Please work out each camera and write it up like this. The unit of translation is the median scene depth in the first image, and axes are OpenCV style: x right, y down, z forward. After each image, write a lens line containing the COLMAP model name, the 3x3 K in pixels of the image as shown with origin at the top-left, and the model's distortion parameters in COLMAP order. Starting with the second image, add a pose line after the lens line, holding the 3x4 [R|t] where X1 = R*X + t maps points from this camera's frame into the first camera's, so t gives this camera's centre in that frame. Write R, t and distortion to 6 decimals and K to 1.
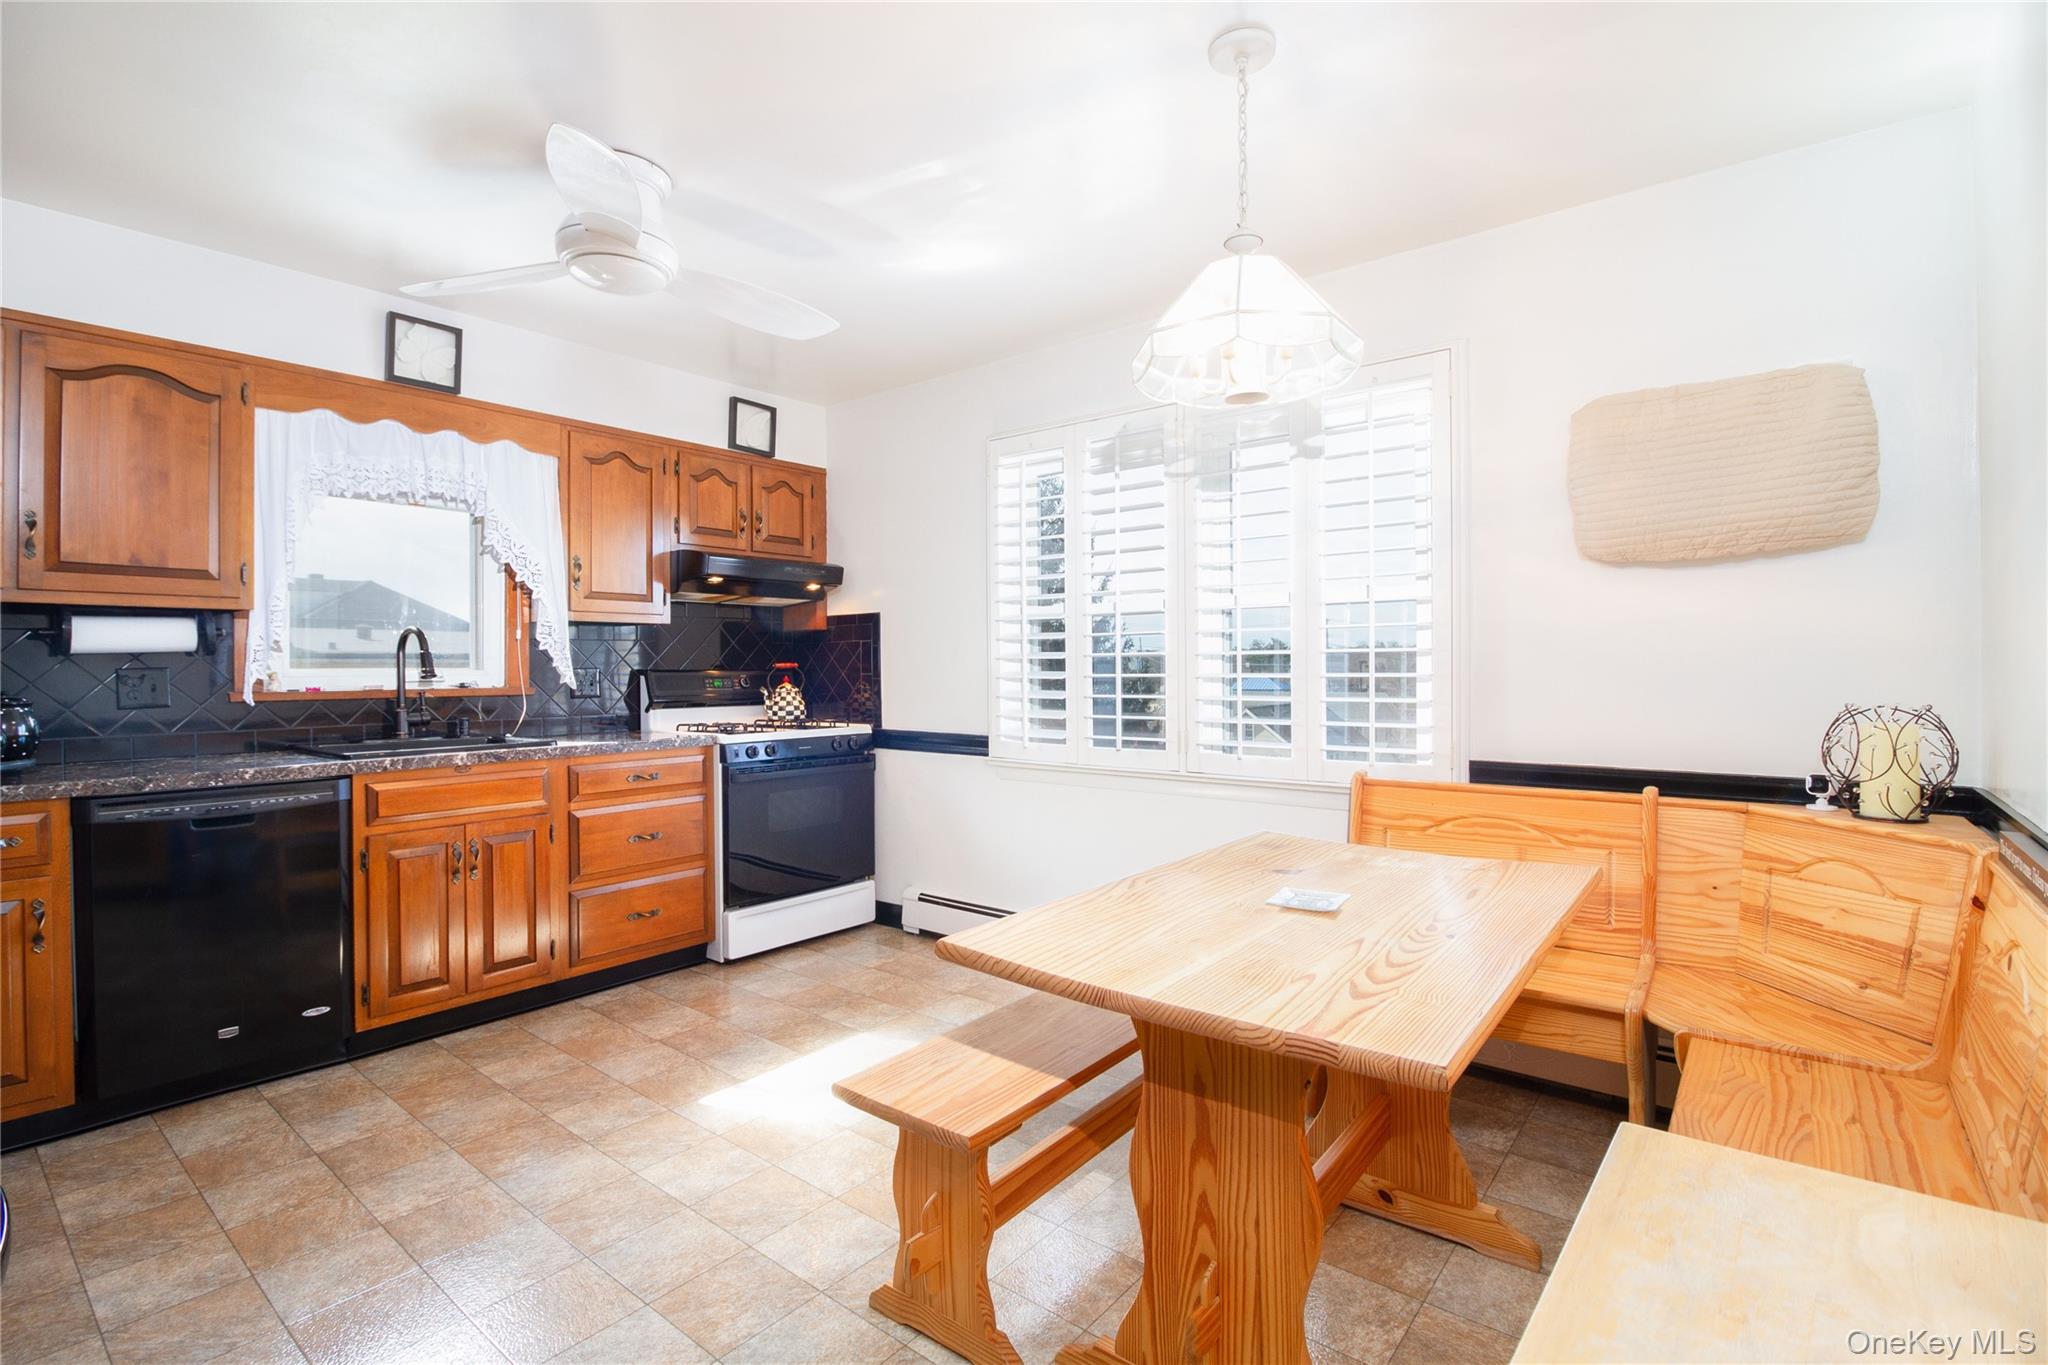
lens RADIAL K [[957.0, 0, 1022.2], [0, 957.0, 668.0], [0, 0, 1]] dist [0.031357, -0.023584]
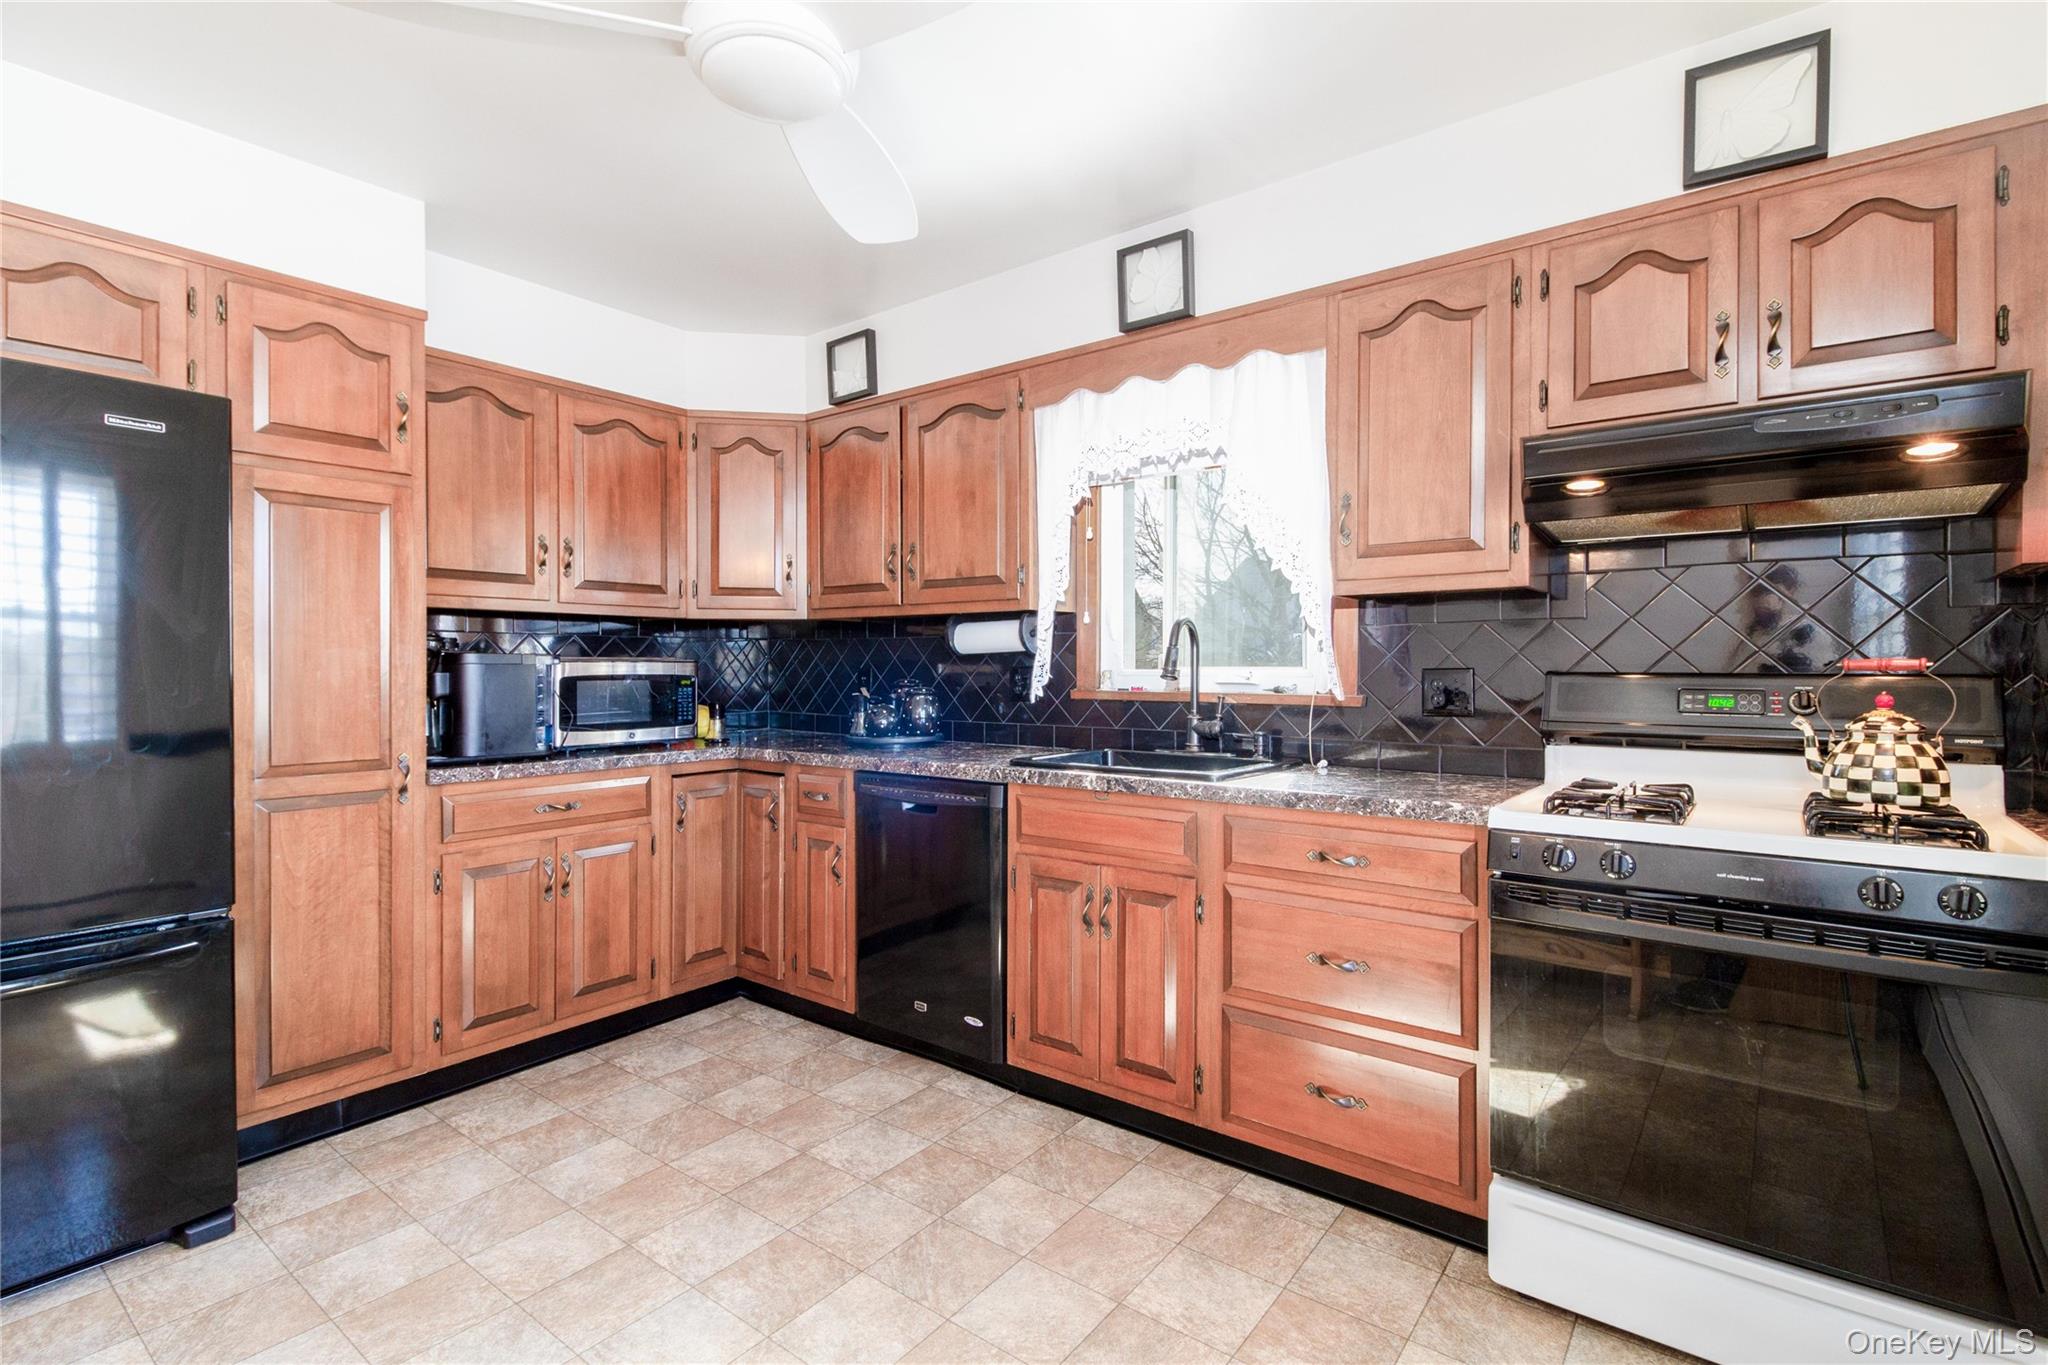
lens RADIAL K [[957.0, 0, 1022.2], [0, 957.0, 668.0], [0, 0, 1]] dist [0.031357, -0.023584]
pose [[0.021773, 0.011561, -0.999696, 0.203021], [0.001492, 0.999932, 0.011596, -0.009252], [0.999762, -0.001744, 0.021754, 0.905801]]
